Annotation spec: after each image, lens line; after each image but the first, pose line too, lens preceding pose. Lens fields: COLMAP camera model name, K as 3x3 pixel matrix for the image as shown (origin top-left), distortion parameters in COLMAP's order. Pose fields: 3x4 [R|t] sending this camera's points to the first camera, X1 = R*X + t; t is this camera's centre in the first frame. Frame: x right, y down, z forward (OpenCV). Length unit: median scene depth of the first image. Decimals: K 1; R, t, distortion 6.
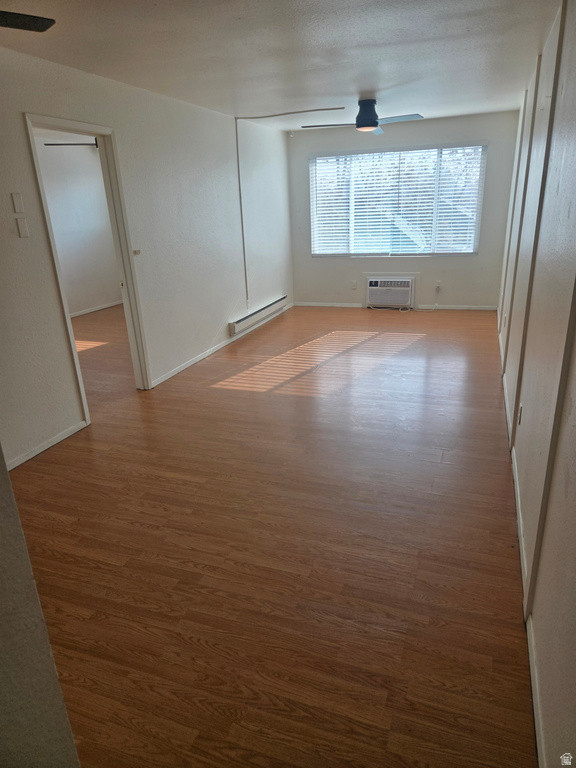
lens RADIAL K [[513.7, 0, 291.8], [0, 513.7, 389.1], [0, 0, 1]] dist [0.062642, -0.051541]
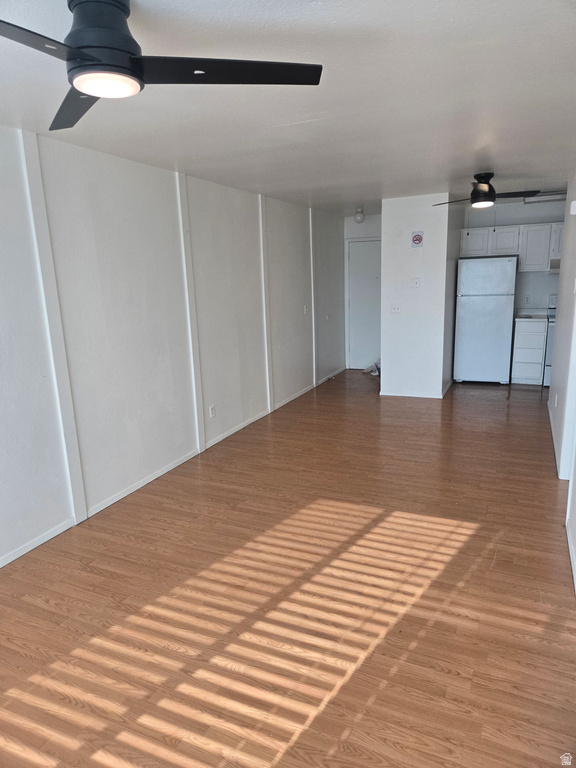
lens RADIAL K [[513.7, 0, 291.8], [0, 513.7, 389.1], [0, 0, 1]] dist [0.062642, -0.051541]
pose [[-0.994616, 0.054606, 0.088072, 0.020465], [0.093583, 0.838321, 0.537085, -0.529459], [-0.044505, 0.542436, -0.838918, 1.419105]]
